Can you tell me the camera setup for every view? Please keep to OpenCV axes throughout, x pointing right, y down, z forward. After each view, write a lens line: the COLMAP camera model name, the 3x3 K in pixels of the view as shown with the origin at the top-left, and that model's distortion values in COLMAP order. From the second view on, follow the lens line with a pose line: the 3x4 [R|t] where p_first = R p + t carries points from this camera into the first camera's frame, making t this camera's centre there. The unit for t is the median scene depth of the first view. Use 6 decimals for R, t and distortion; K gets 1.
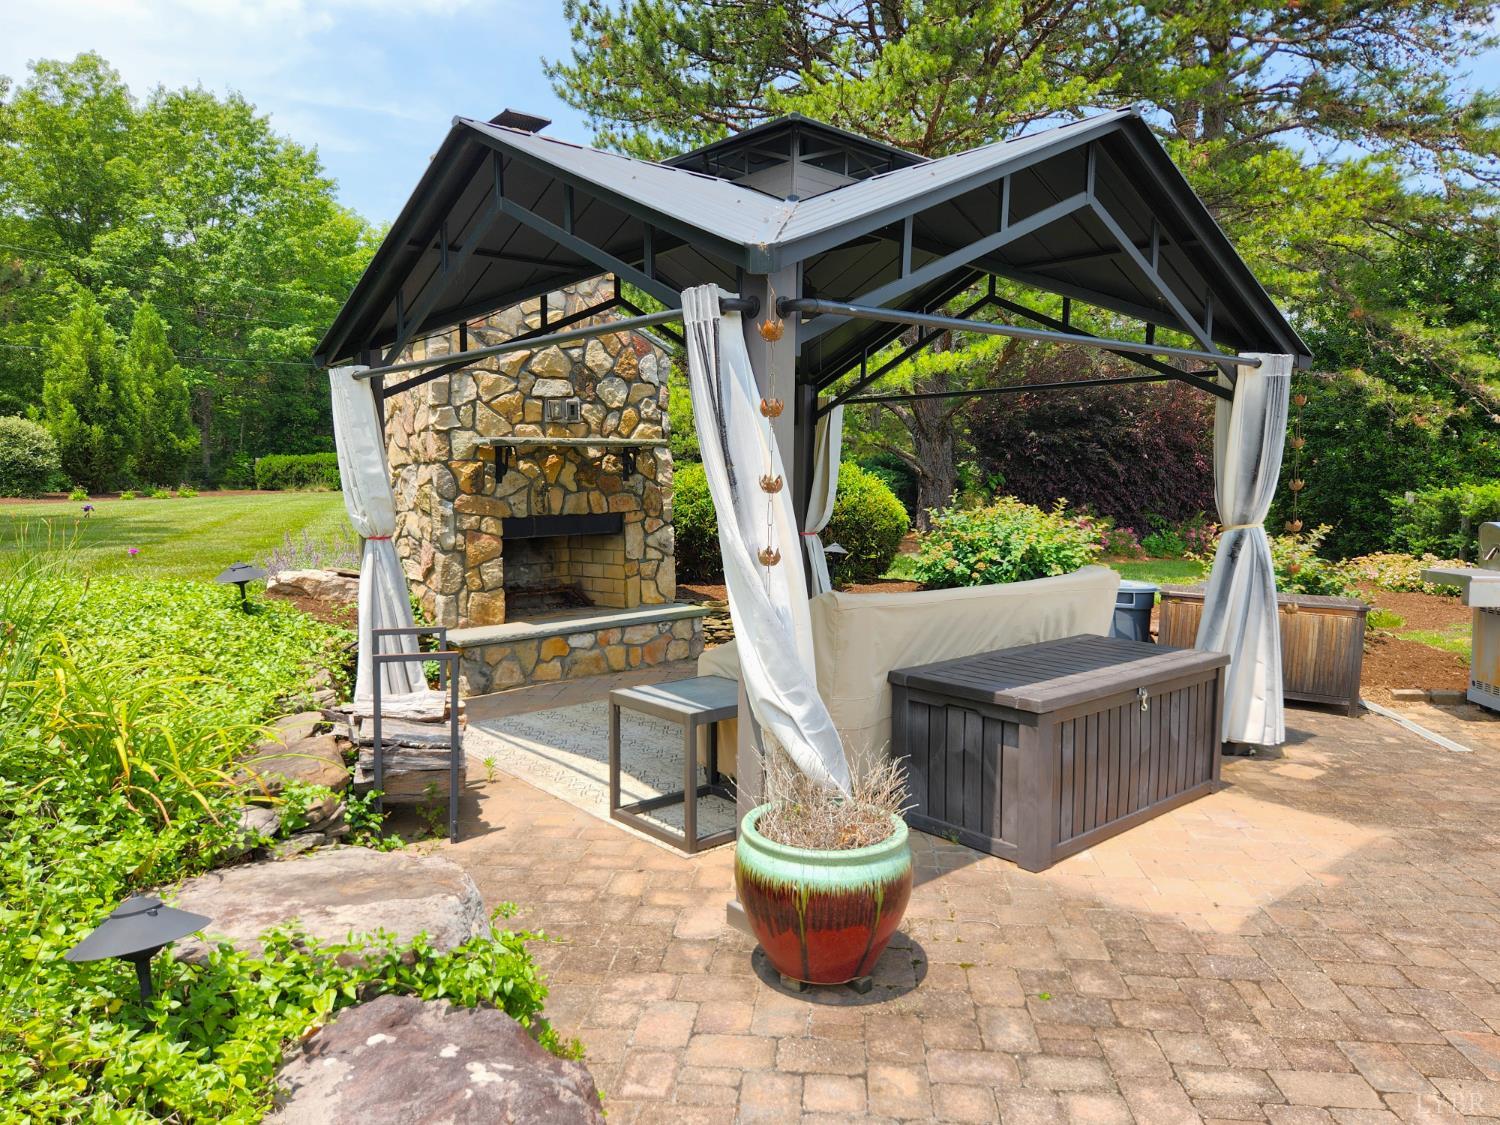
lens RADIAL K [[1009.0, 0, 750.5], [0, 1009.0, 560.5], [0, 0, 1]] dist [0.053622, 0.001803]
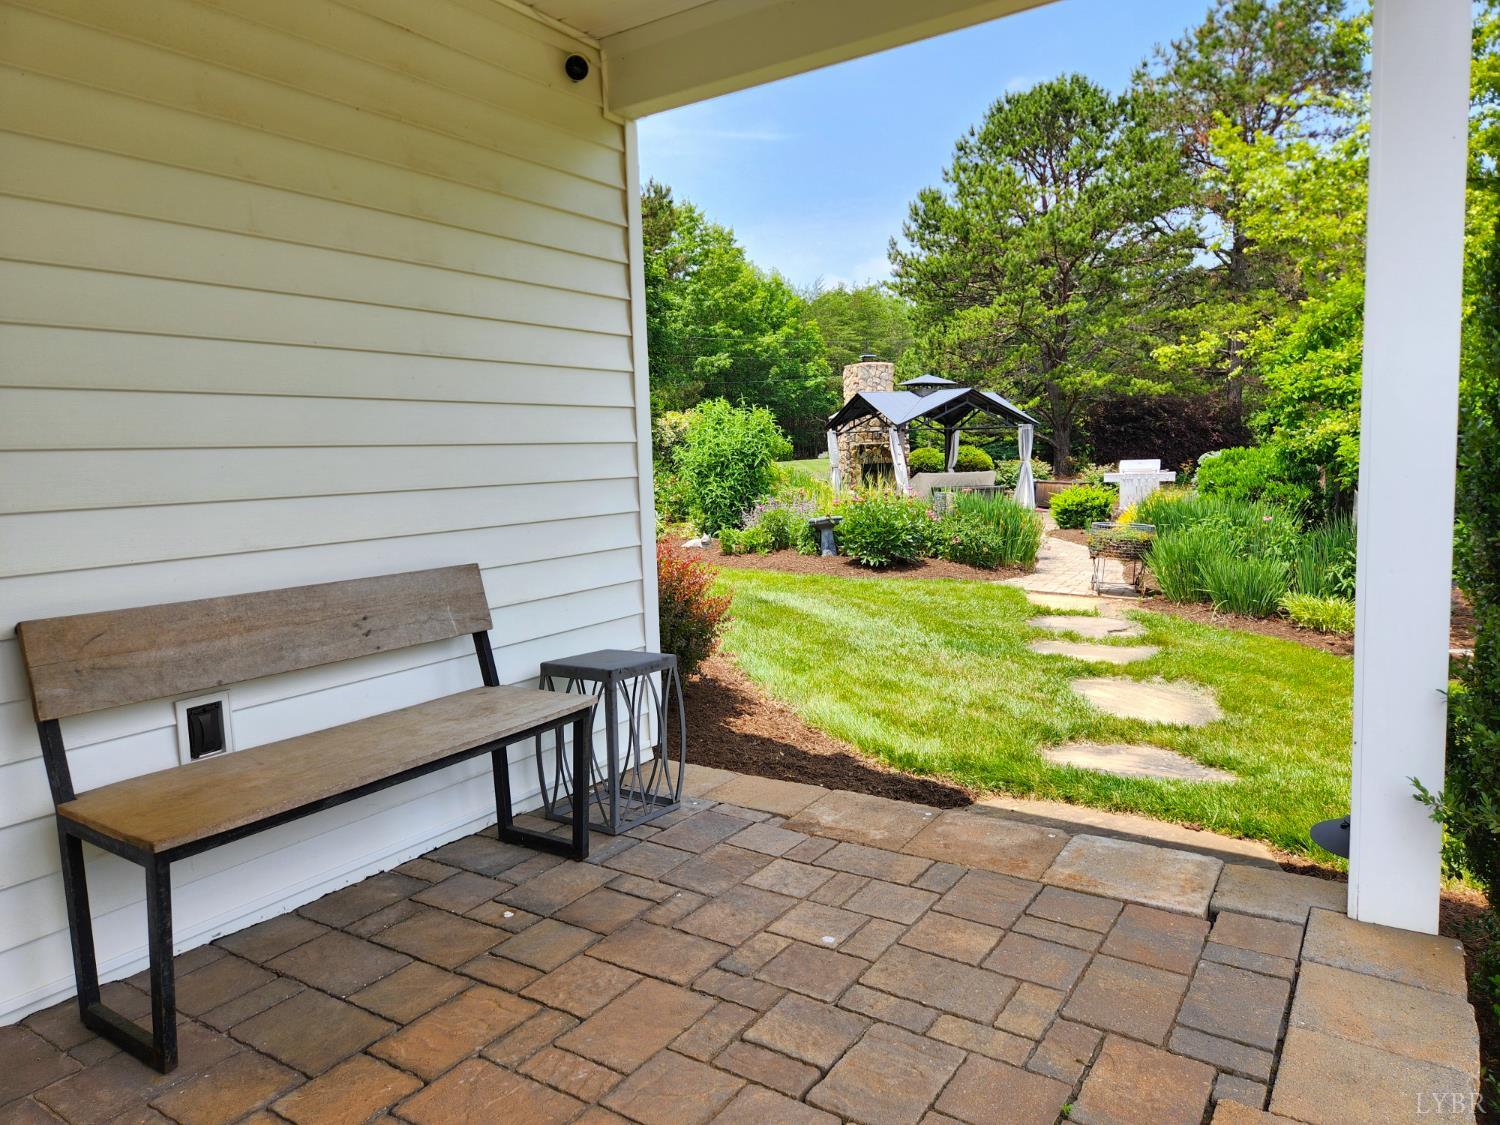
lens RADIAL K [[1009.0, 0, 751.4], [0, 1009.0, 562.5], [0, 0, 1]] dist [0.053622, 0.001803]
pose [[0.944645, 0.013952, -0.327798, 0.554540], [-0.003791, 0.999493, 0.031615, 0.189365], [0.328072, -0.028623, 0.944219, -2.472495]]
